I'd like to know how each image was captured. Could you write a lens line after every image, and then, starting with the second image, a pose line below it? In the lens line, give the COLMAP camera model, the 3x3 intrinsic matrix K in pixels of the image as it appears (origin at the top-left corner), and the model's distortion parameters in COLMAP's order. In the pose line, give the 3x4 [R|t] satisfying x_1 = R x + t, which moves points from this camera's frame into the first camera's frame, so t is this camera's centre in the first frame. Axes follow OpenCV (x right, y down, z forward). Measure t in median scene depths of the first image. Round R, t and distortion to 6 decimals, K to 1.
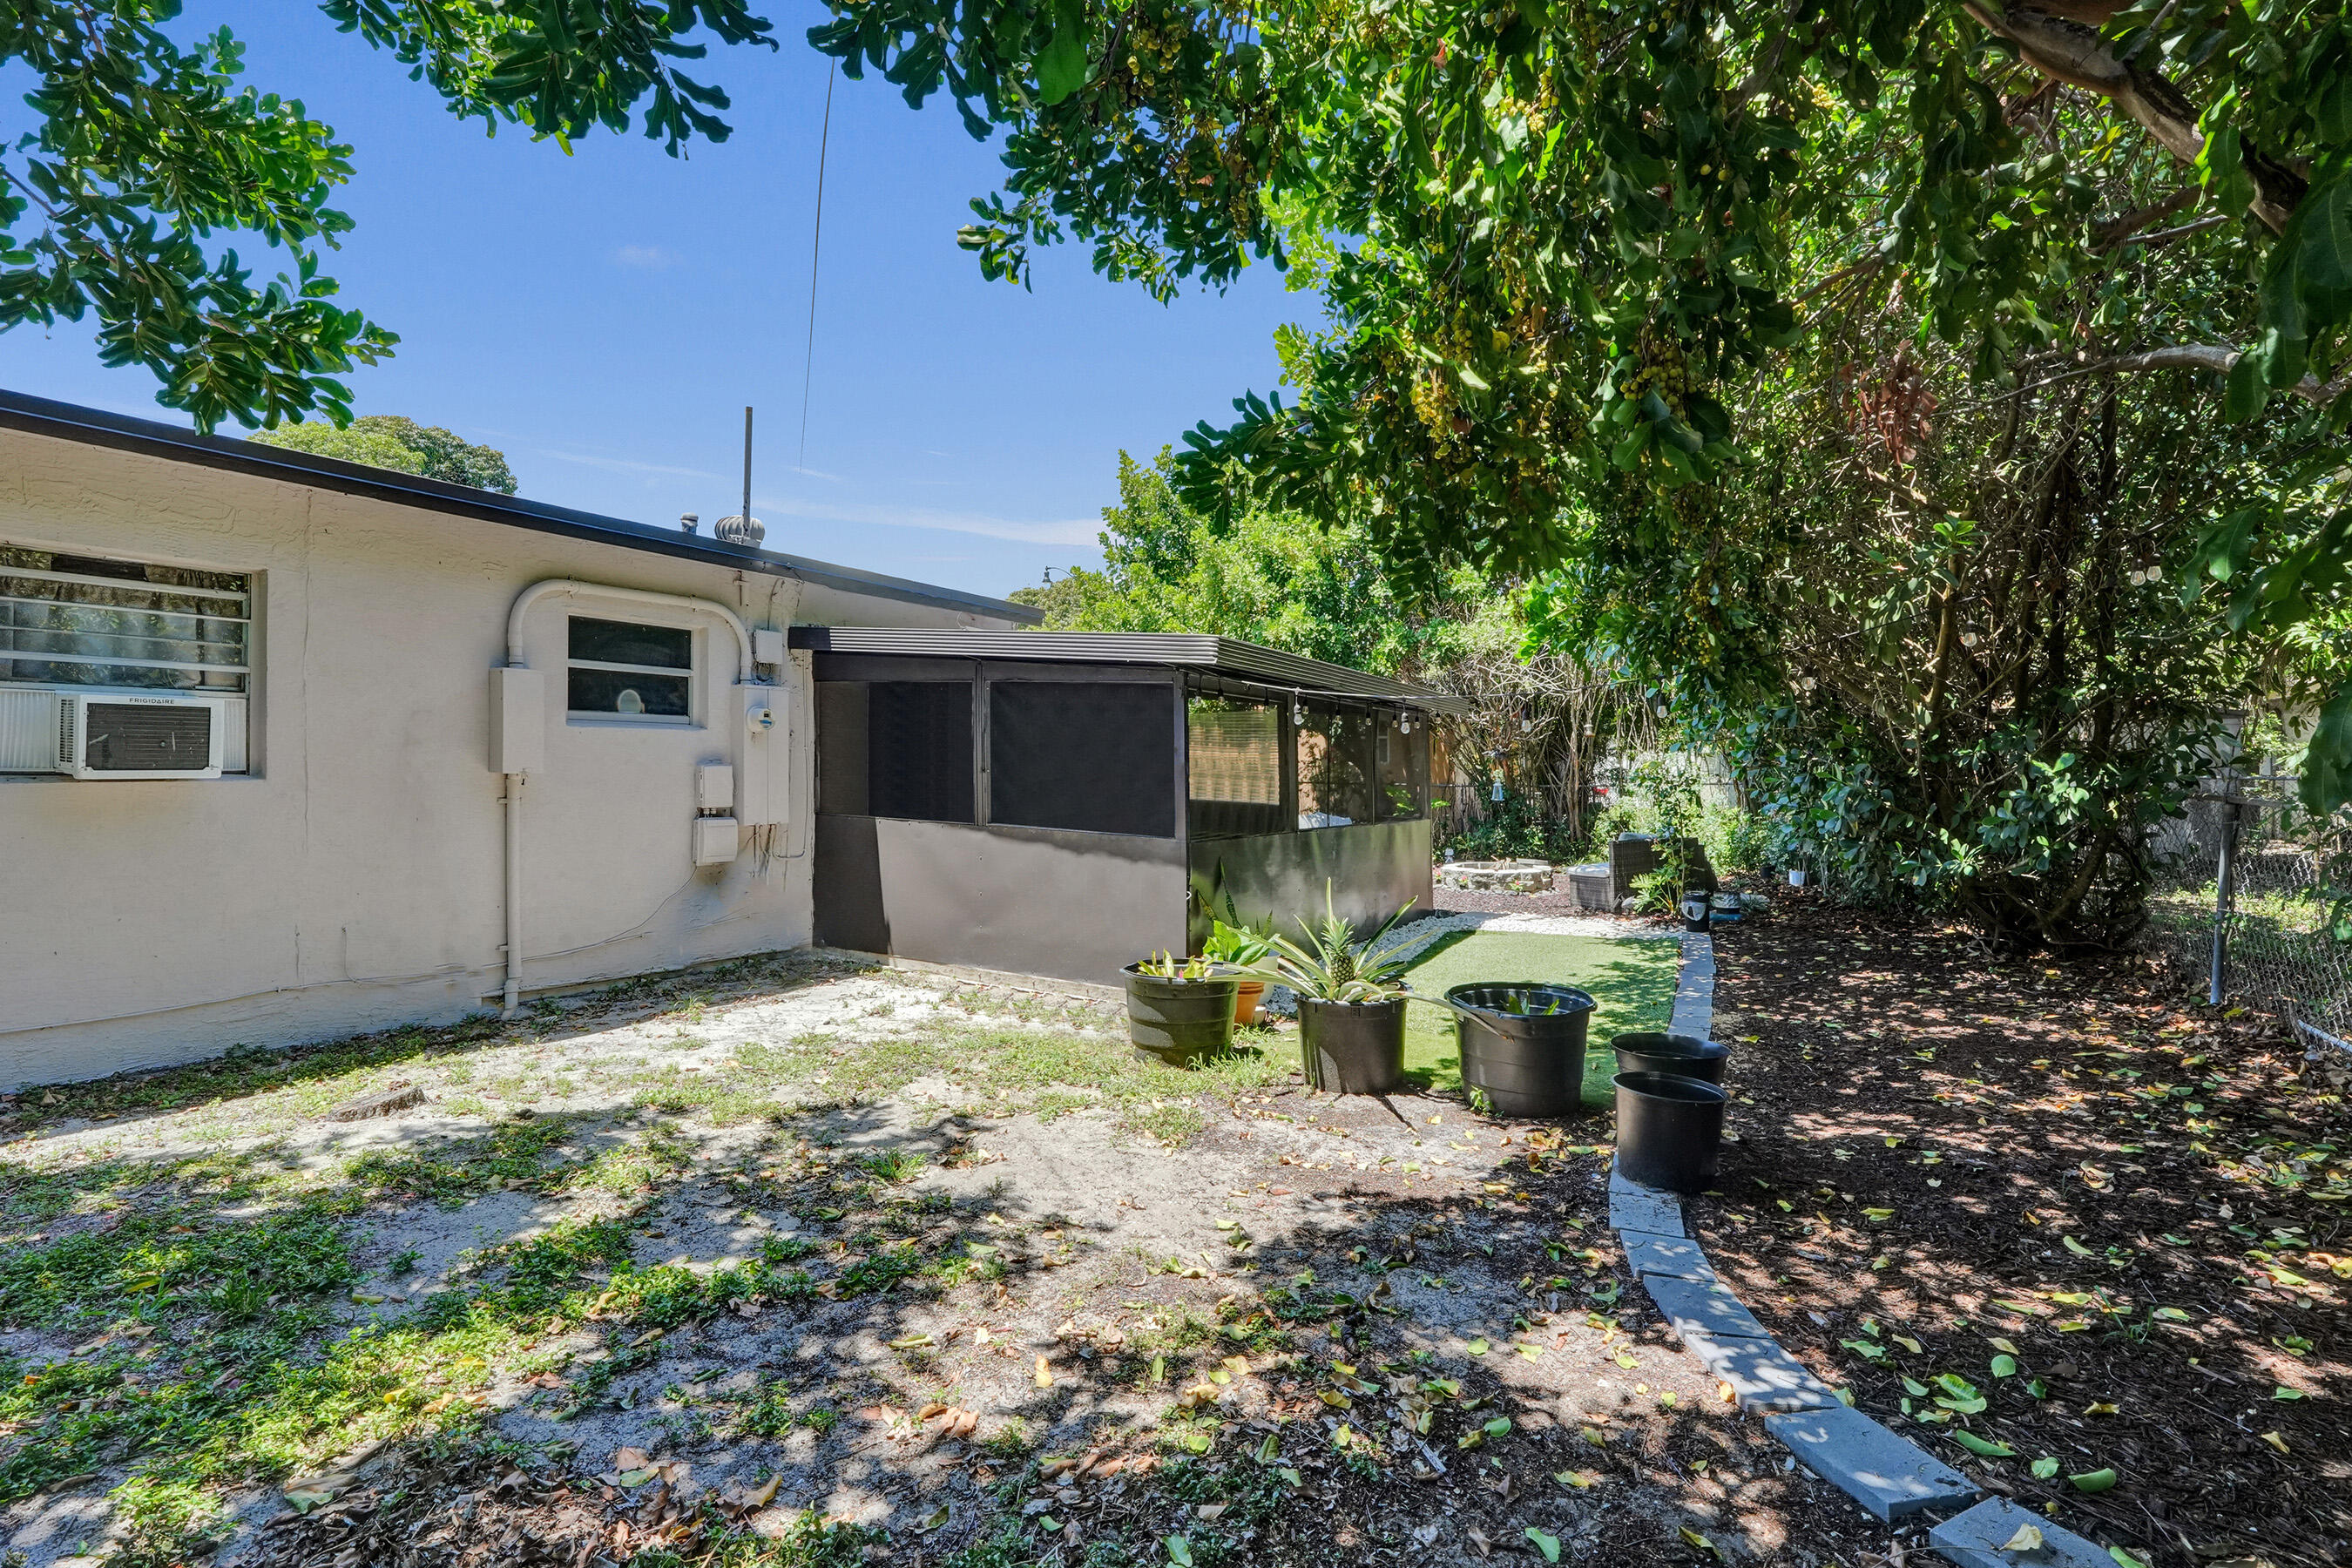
lens RADIAL K [[1122.9, 0, 1176.0], [0, 1122.9, 784.0], [0, 0, 1]] dist [-0.003487, 0.000075]
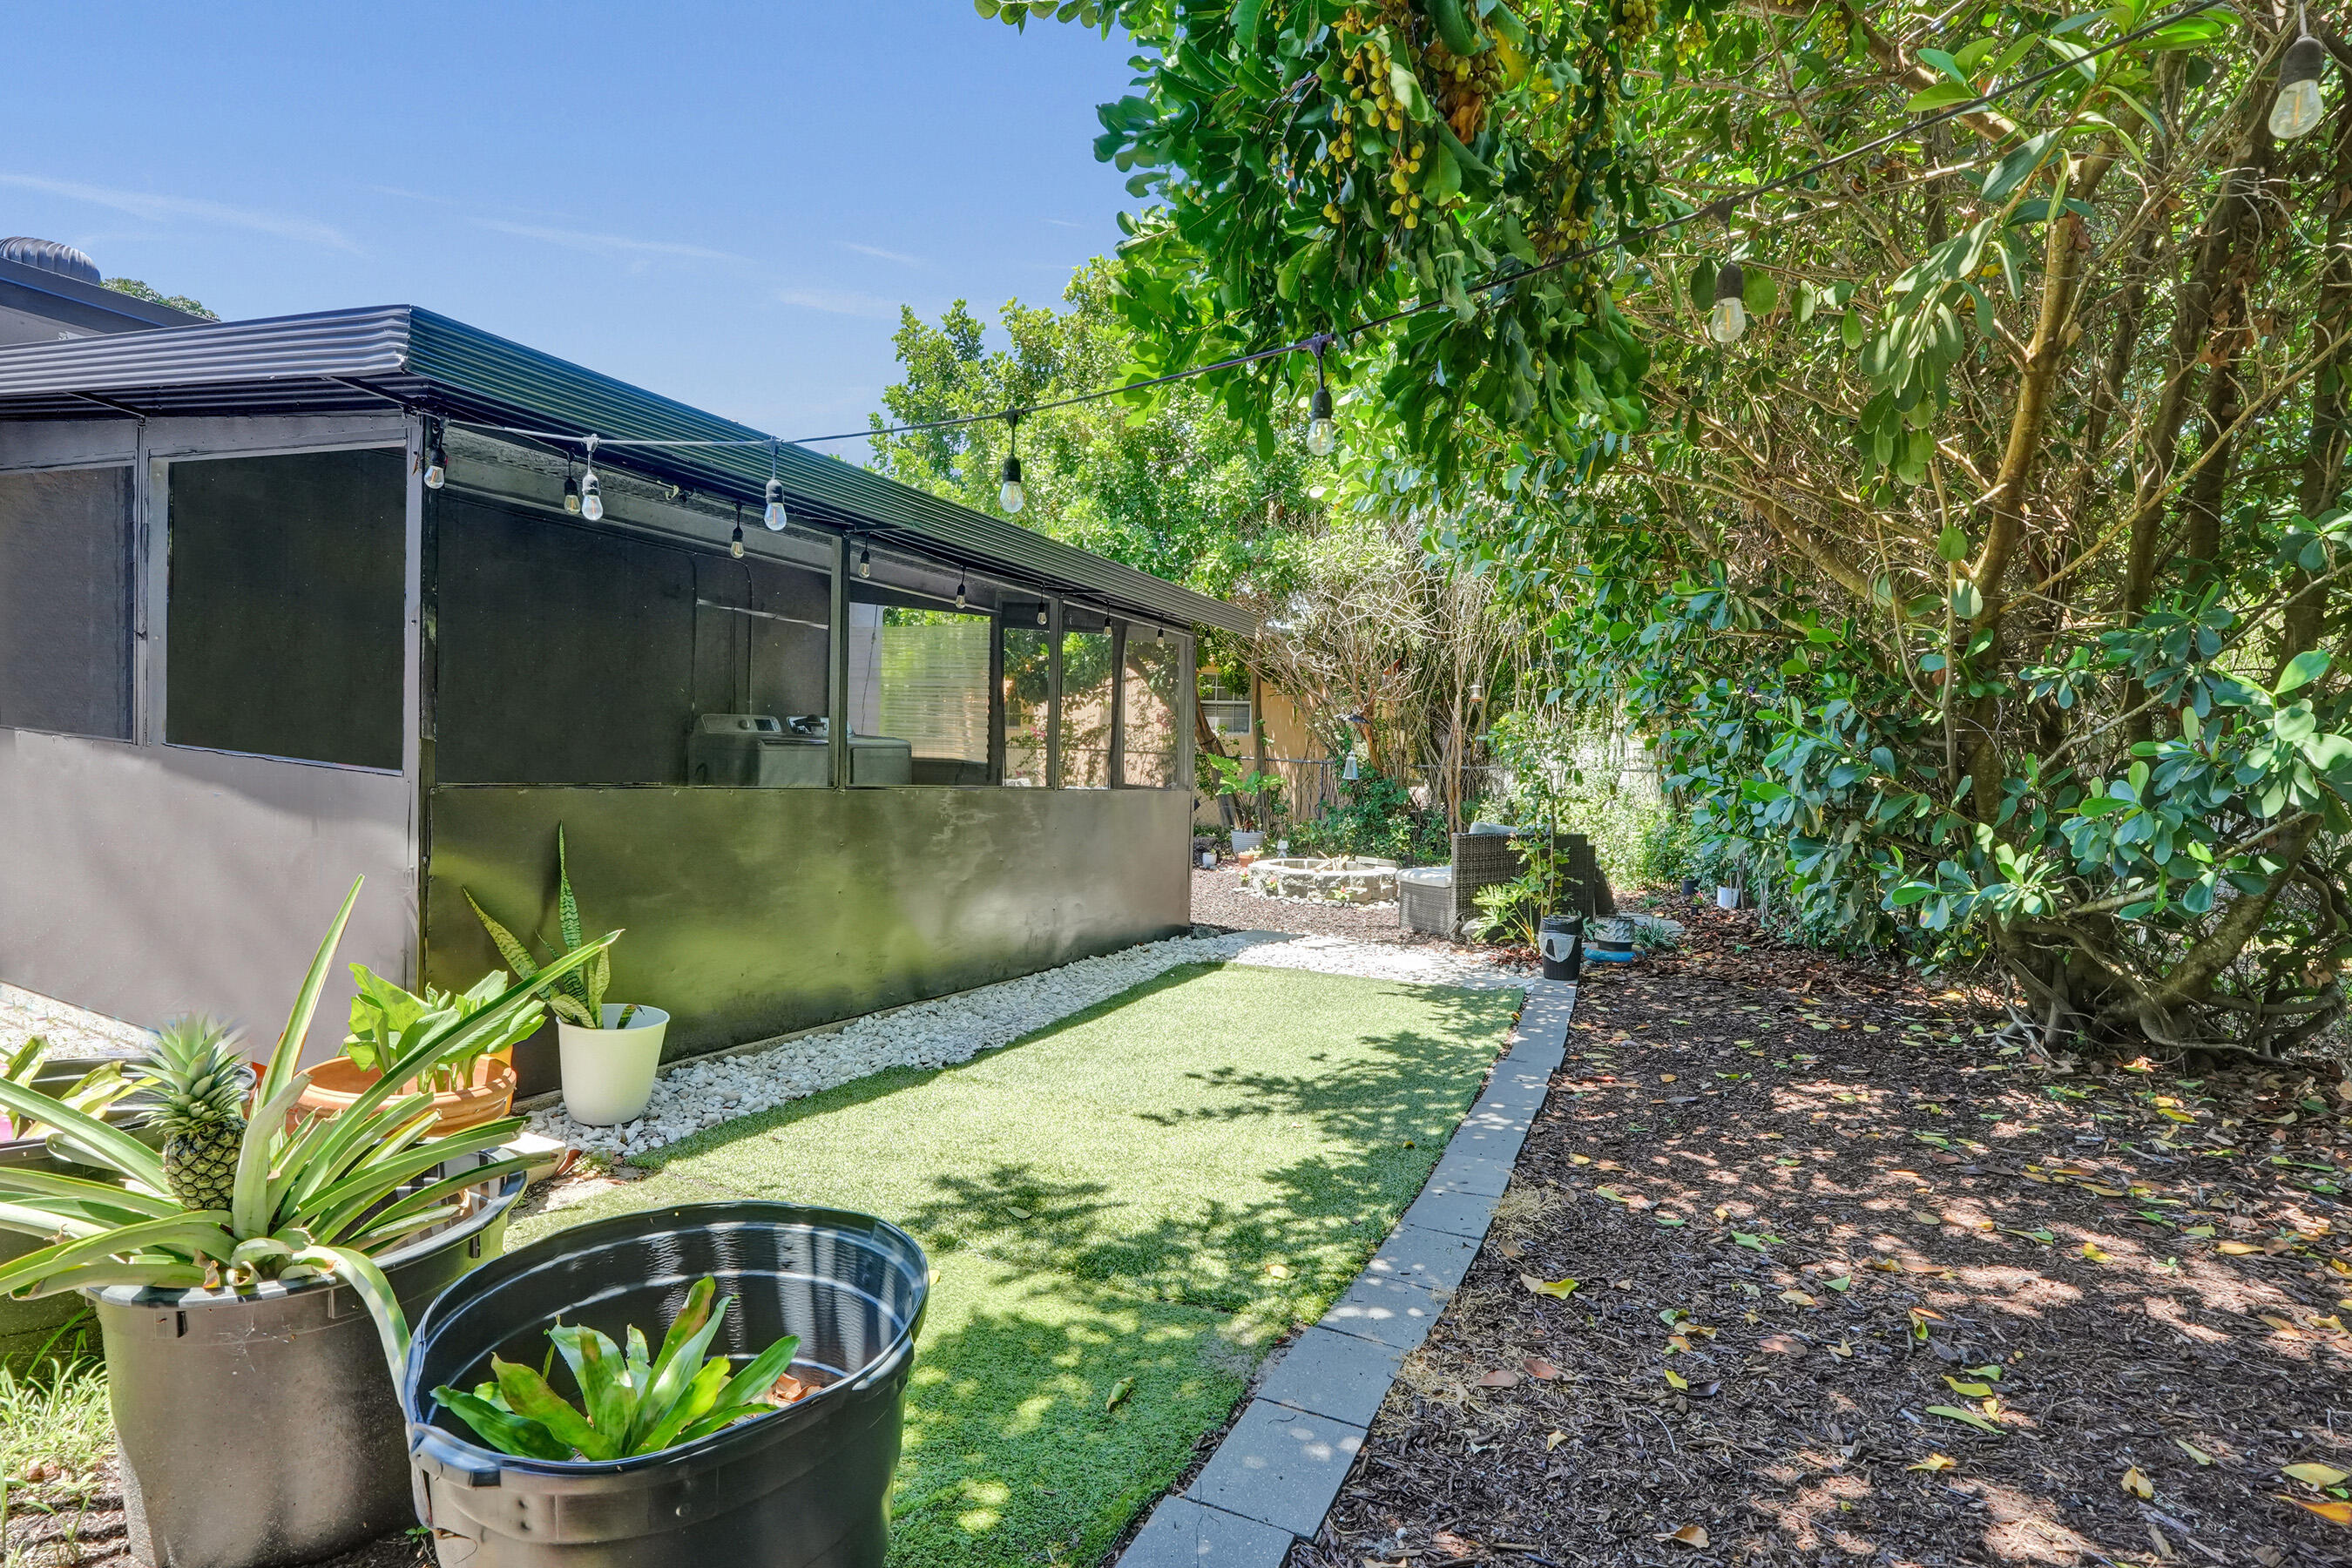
lens RADIAL K [[1149.4, 0, 1170.5], [0, 1149.4, 819.8], [0, 0, 1]] dist [-0.001642, -0.000822]
pose [[0.998403, 0.039969, 0.039918, 0.235091], [-0.041604, 0.998293, 0.040993, 0.026603], [-0.038211, -0.042588, 0.998362, 0.397669]]
